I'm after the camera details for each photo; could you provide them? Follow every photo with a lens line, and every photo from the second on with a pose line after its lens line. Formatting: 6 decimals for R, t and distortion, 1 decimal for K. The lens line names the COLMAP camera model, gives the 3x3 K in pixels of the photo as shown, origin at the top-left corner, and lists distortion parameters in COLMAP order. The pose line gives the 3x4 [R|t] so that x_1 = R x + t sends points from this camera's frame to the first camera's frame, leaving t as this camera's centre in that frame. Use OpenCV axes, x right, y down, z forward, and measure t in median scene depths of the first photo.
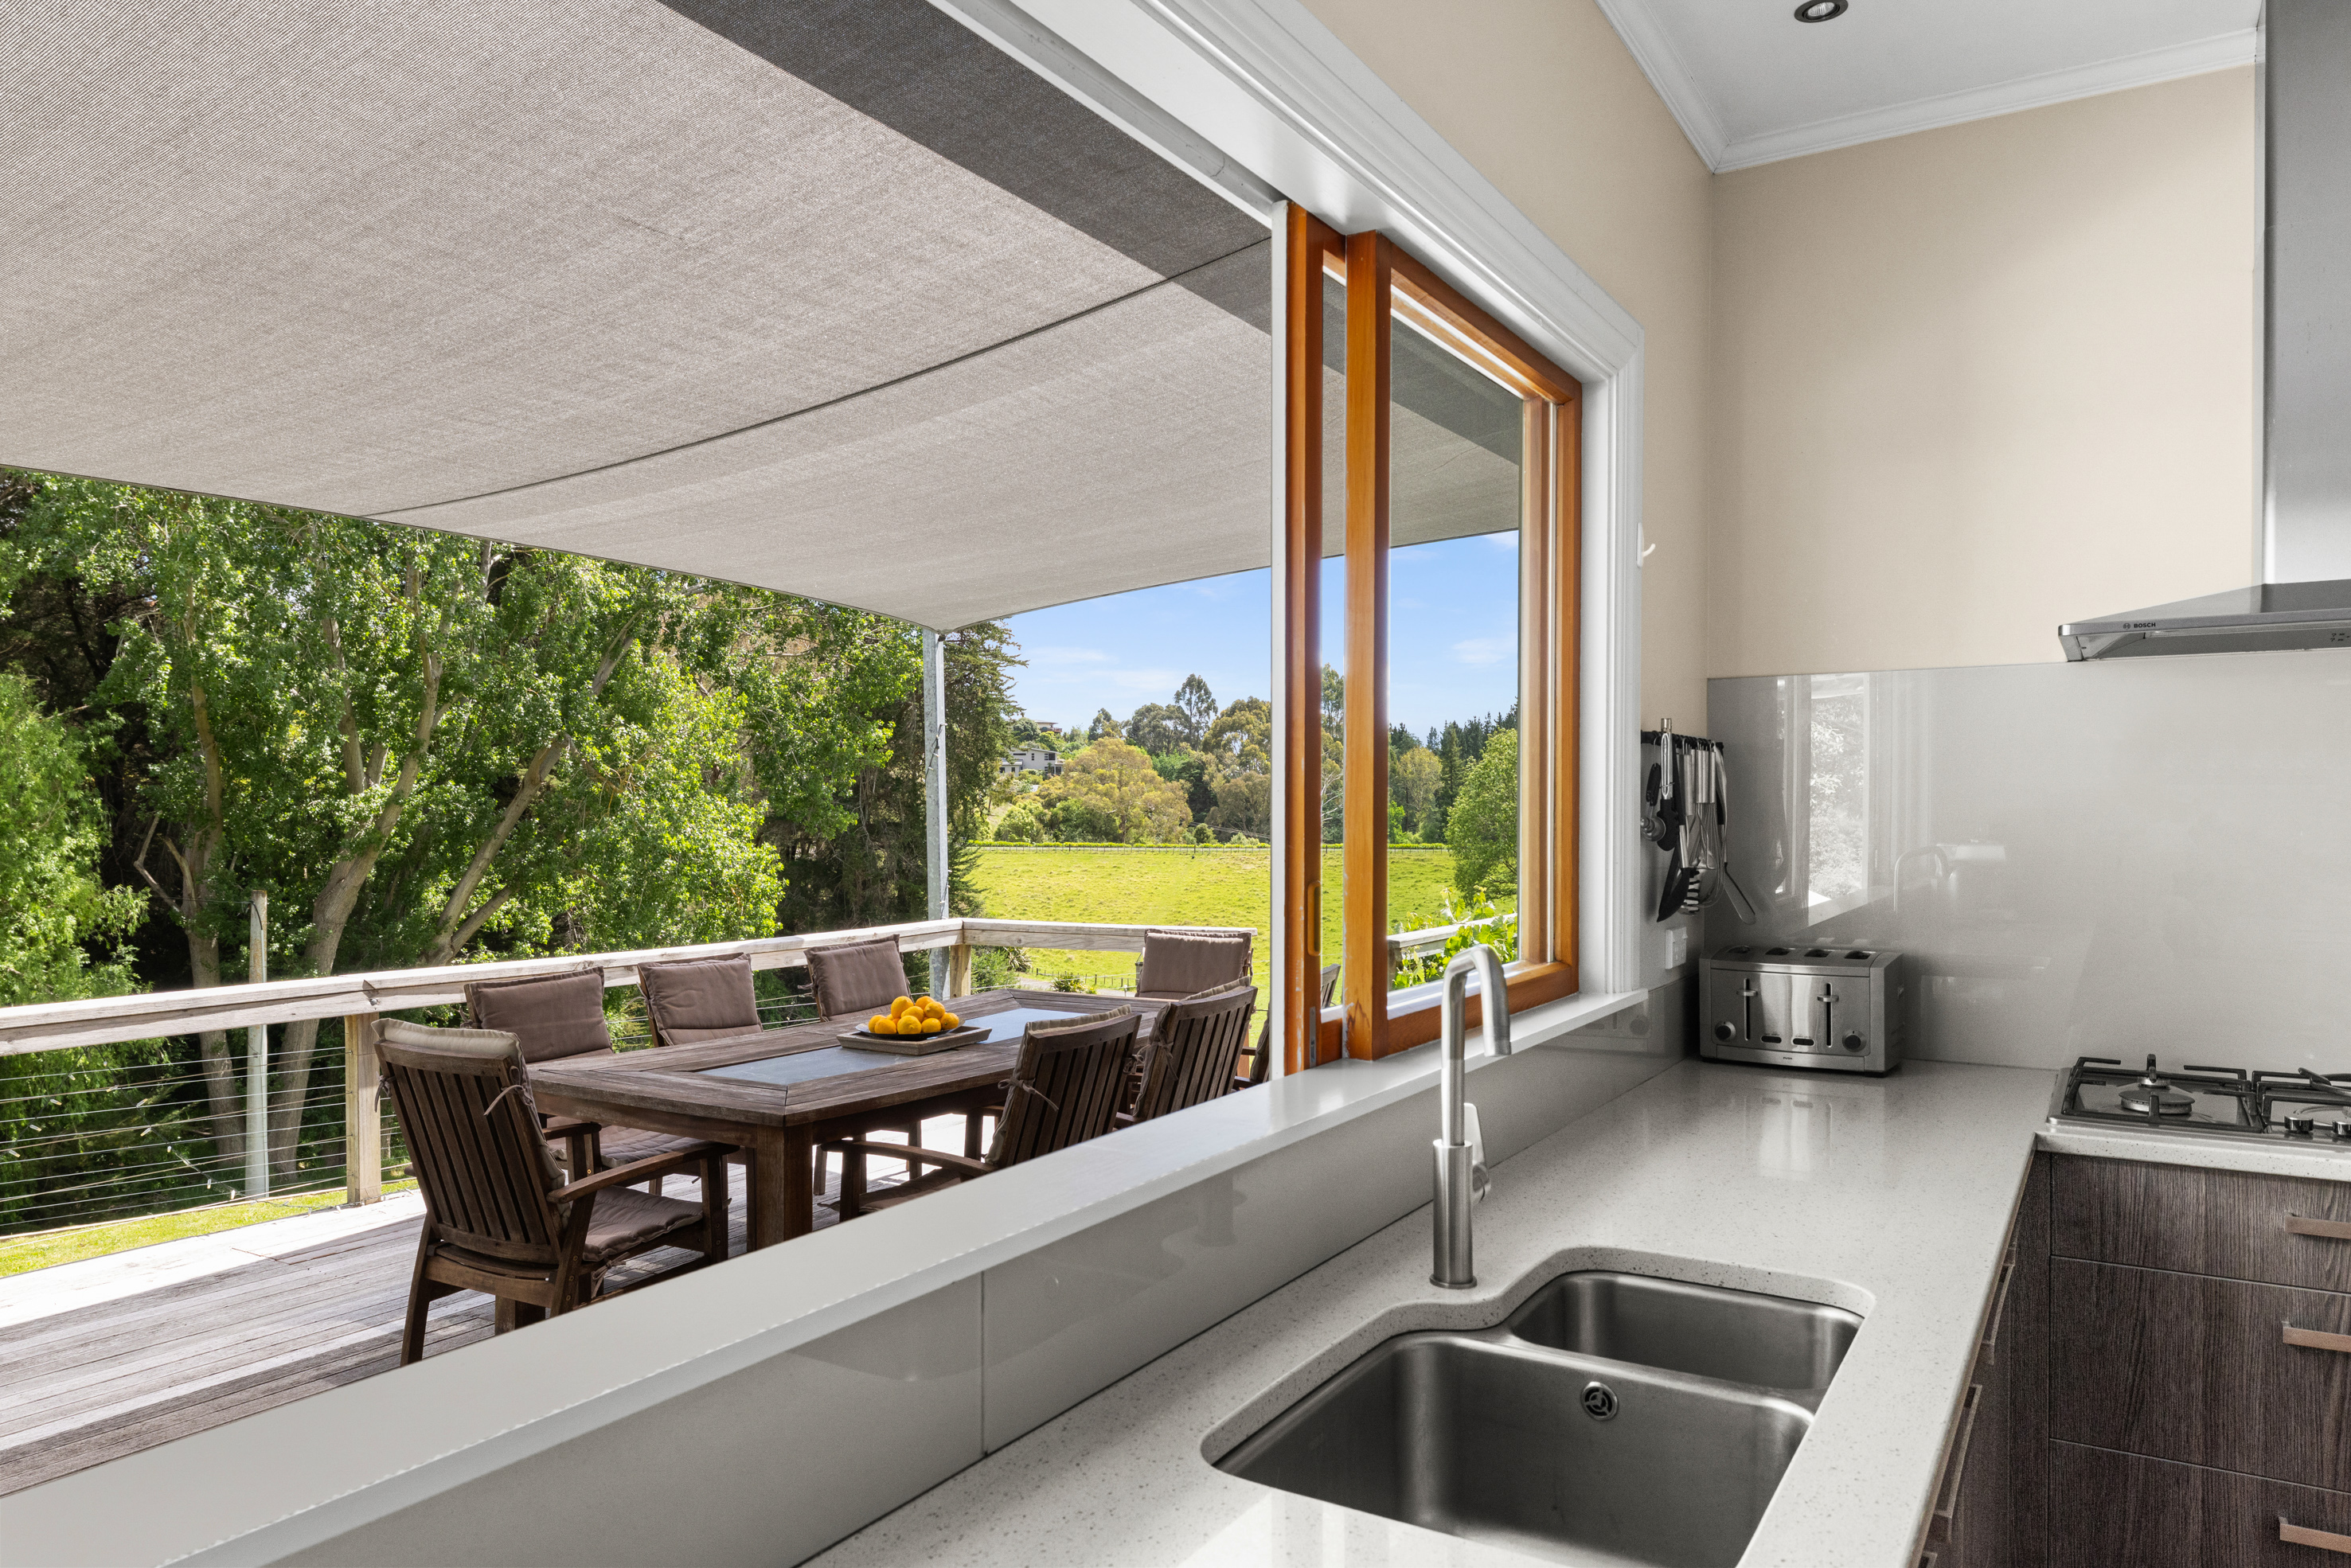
lens RADIAL K [[1530.9, 0, 1118.9], [0, 1530.9, 807.1], [0, 0, 1]] dist [0.001172, -0.006861]
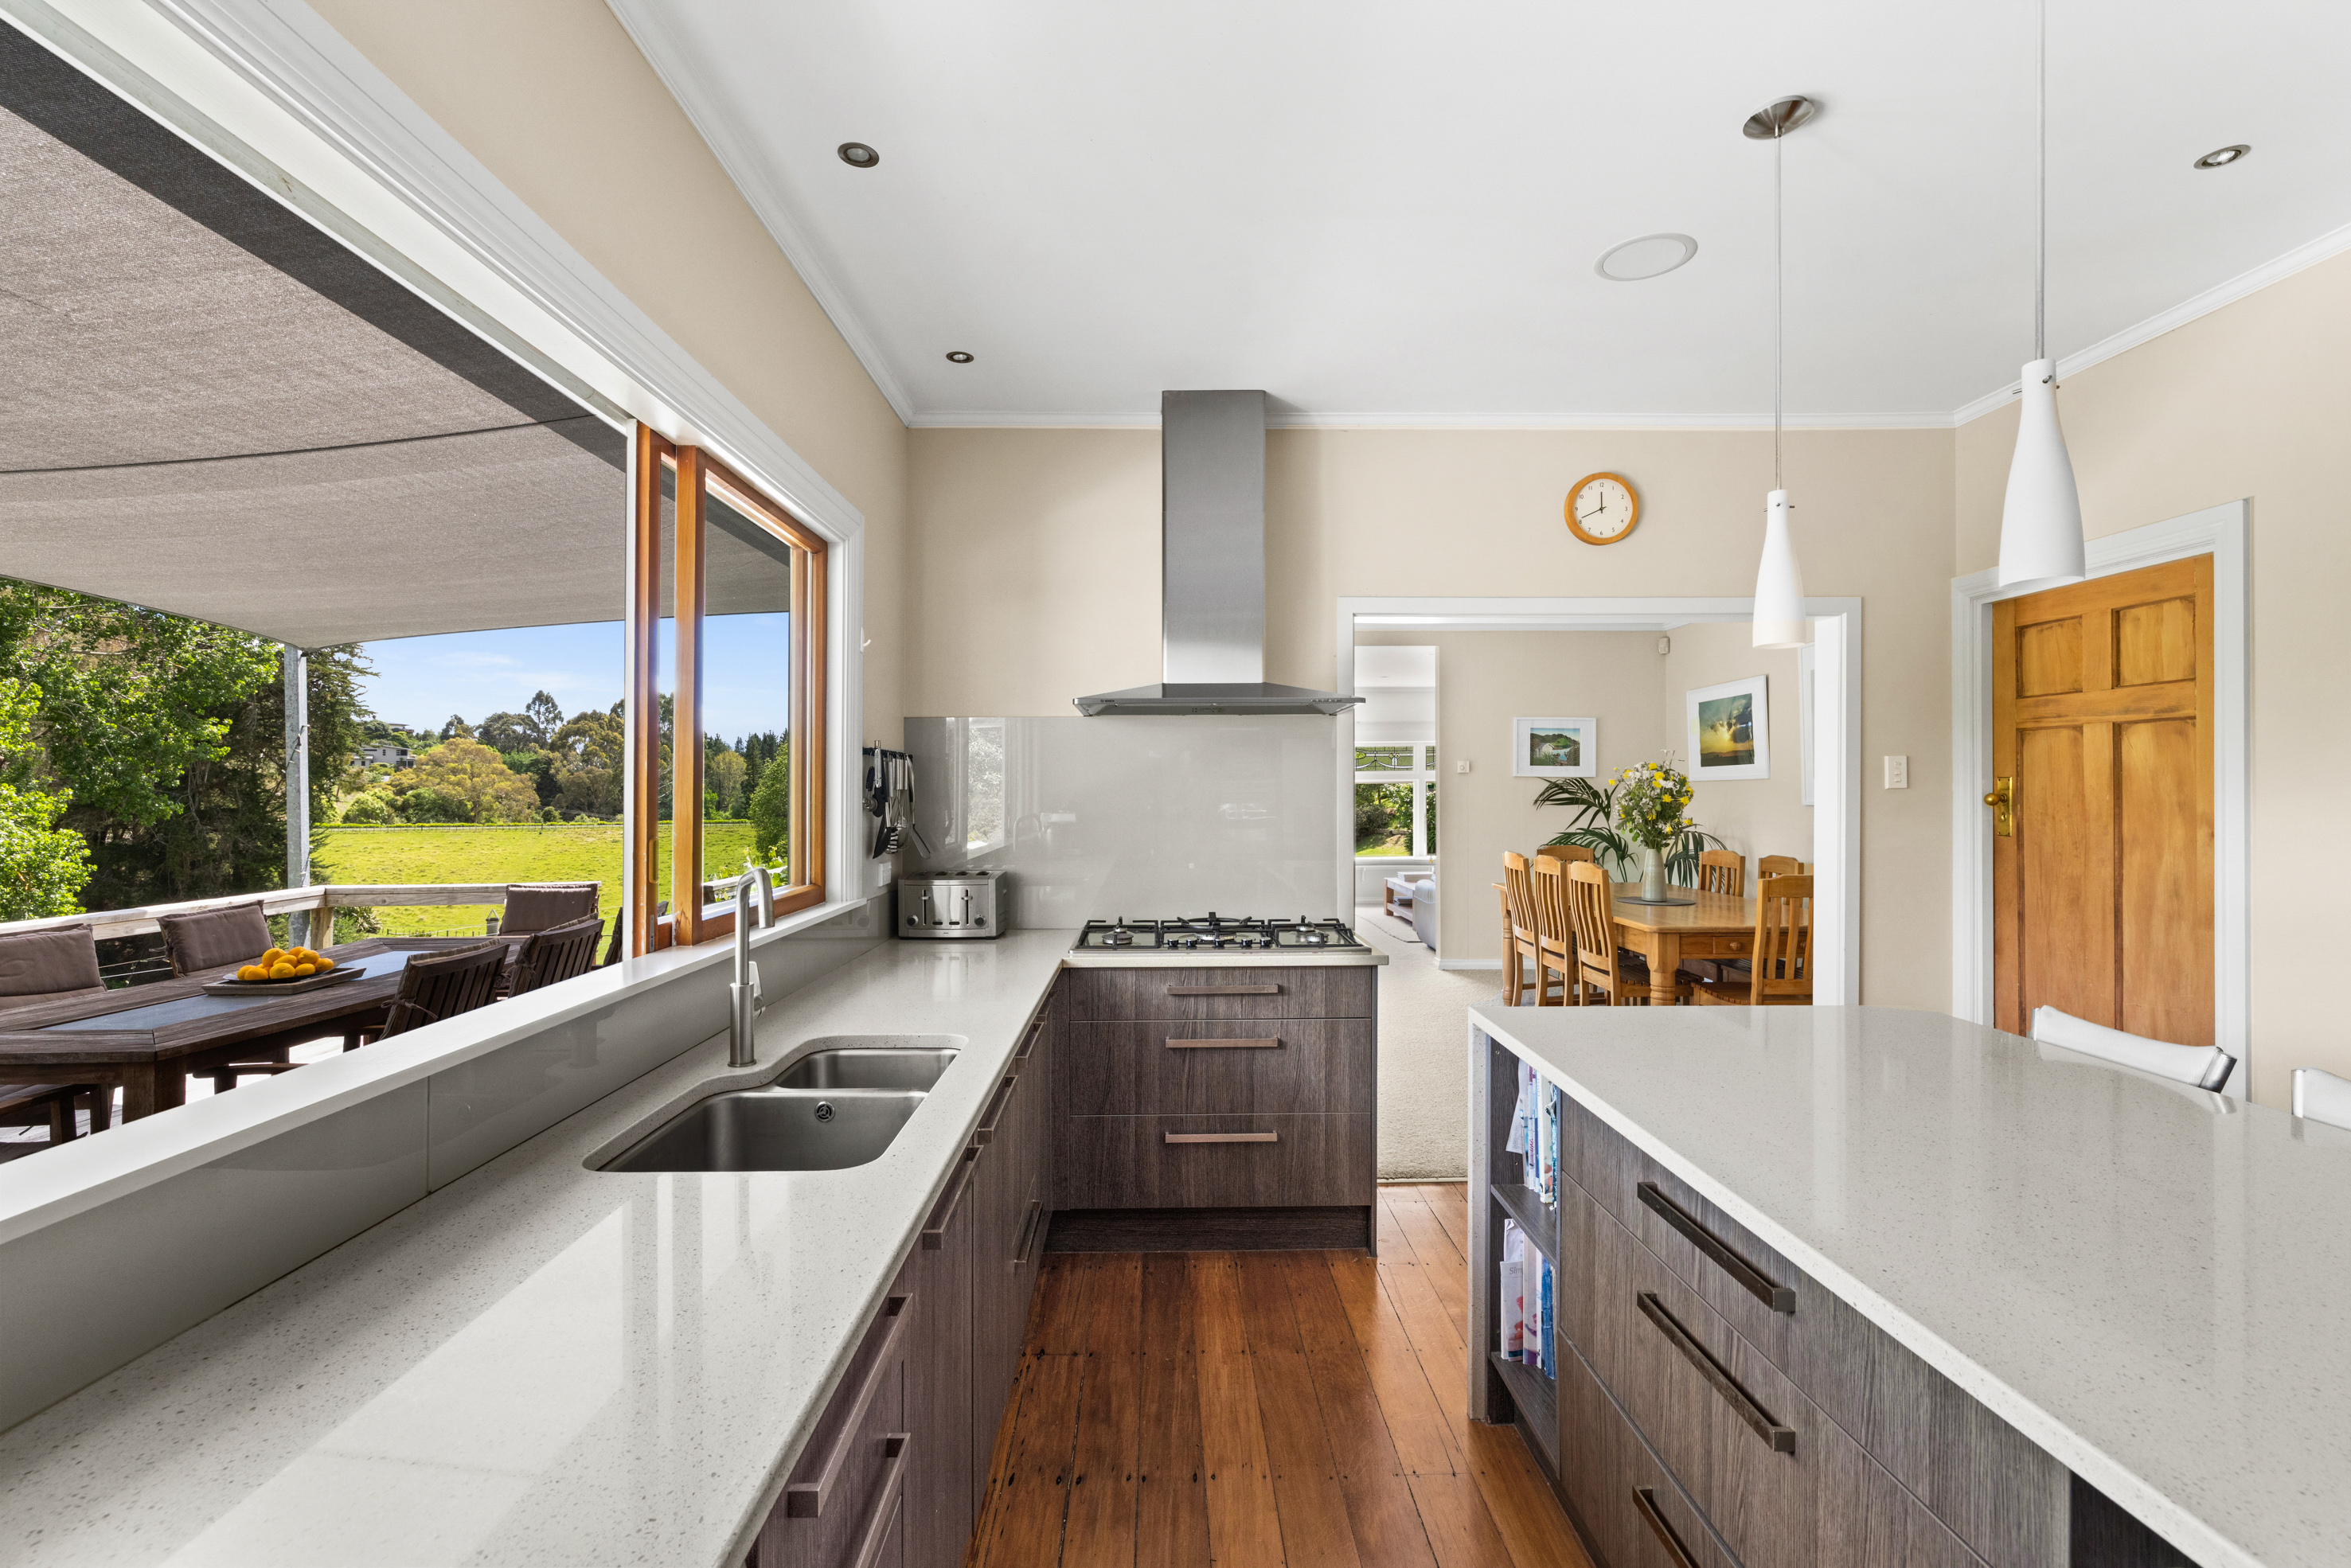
lens RADIAL K [[1023.6, 0, 1166.2], [0, 1023.6, 778.9], [0, 0, 1]] dist [-0.001754, -0.000249]
pose [[0.826878, 0.005994, 0.562350, -0.015902], [0.002152, 0.999902, -0.013822, 0.001682], [-0.562378, 0.012639, 0.826784, -0.097350]]
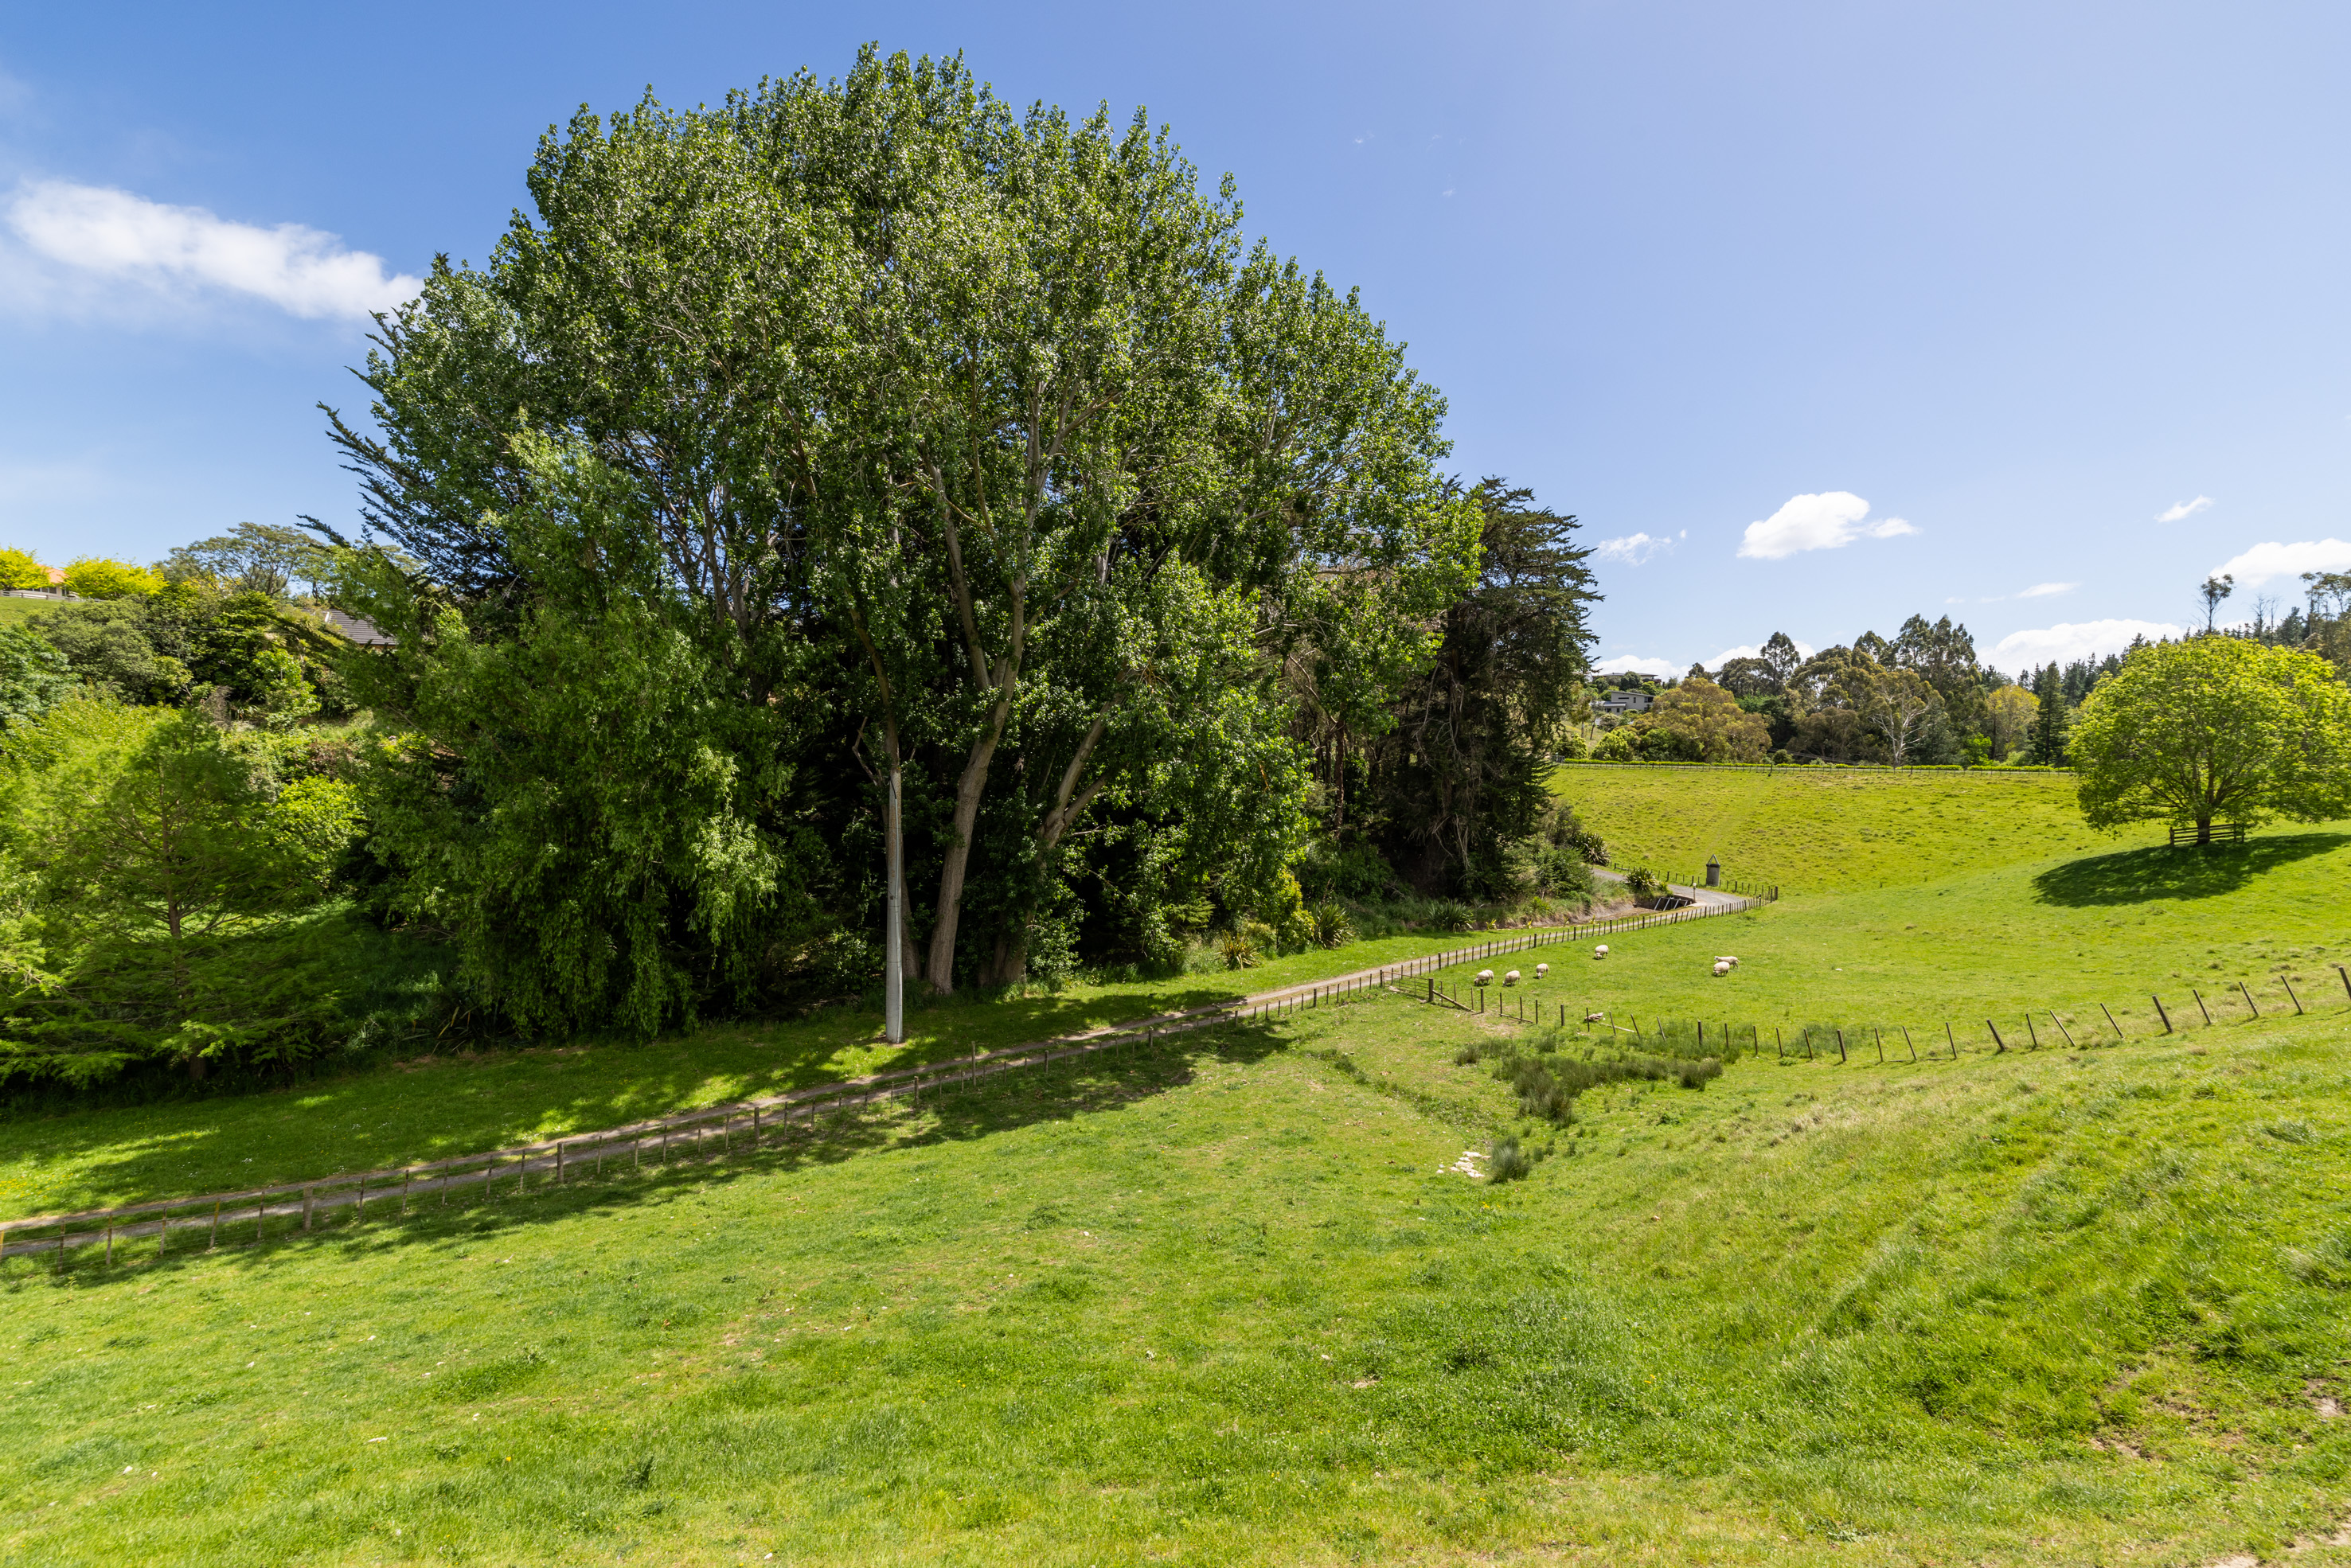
lens RADIAL K [[1023.6, 0, 1160.8], [0, 1023.6, 780.3], [0, 0, 1]] dist [-0.001754, -0.000249]
pose [[0.880762, 0.025126, -0.472893, 0.352806], [-0.006389, 0.999131, 0.041187, 0.336973], [0.473517, -0.033255, 0.880157, 4.306776]]
